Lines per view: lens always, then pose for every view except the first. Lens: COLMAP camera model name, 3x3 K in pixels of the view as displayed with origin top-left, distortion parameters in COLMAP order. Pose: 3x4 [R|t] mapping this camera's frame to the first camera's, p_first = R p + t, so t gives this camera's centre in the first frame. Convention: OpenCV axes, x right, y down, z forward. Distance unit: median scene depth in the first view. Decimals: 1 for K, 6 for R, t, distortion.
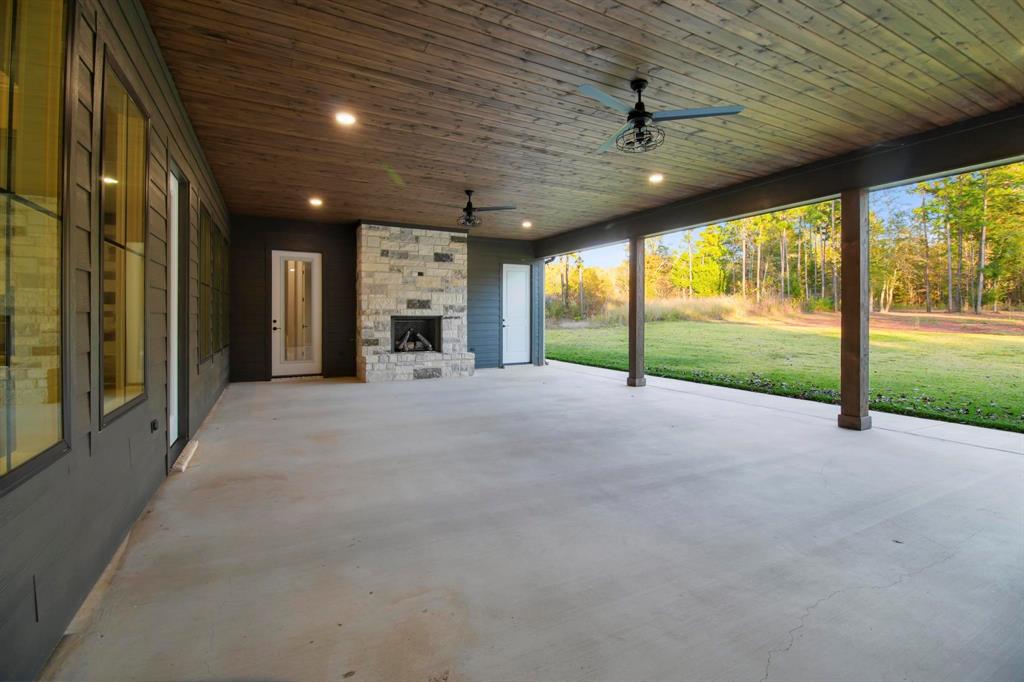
lens RADIAL K [[460.7, 0, 517.8], [0, 460.7, 319.6], [0, 0, 1]] dist [0.000115, -0.010750]
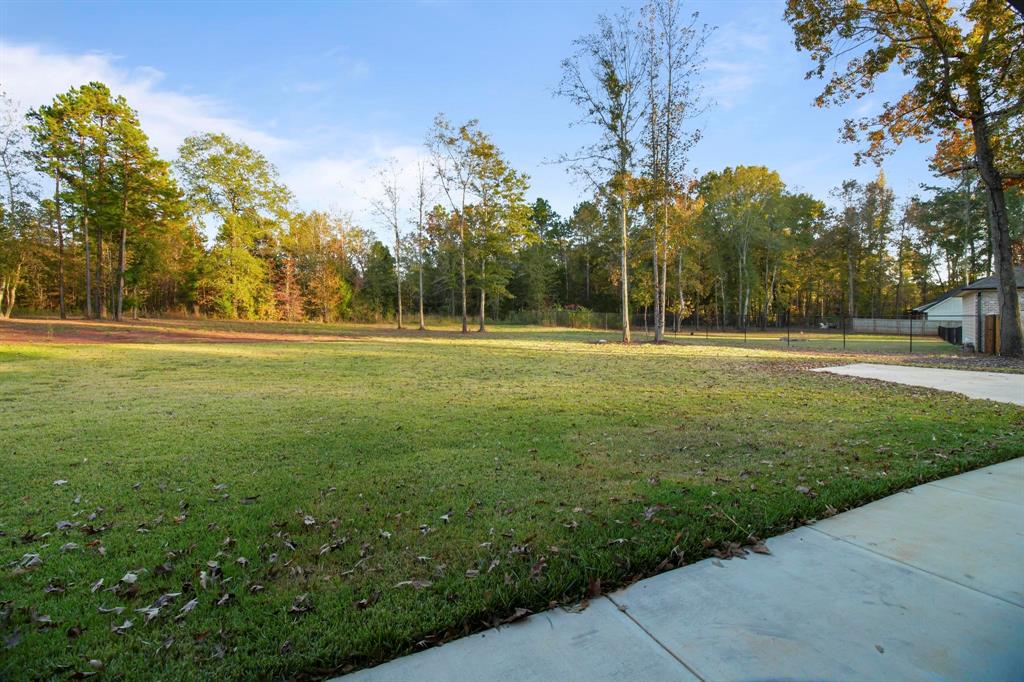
lens RADIAL K [[460.7, 0, 517.8], [0, 460.7, 319.6], [0, 0, 1]] dist [0.000115, -0.010750]
pose [[0.051539, 0.002865, 0.998667, 0.111903], [0.013609, 0.999901, -0.003571, -0.000312], [-0.998578, 0.013775, 0.051495, 0.131336]]
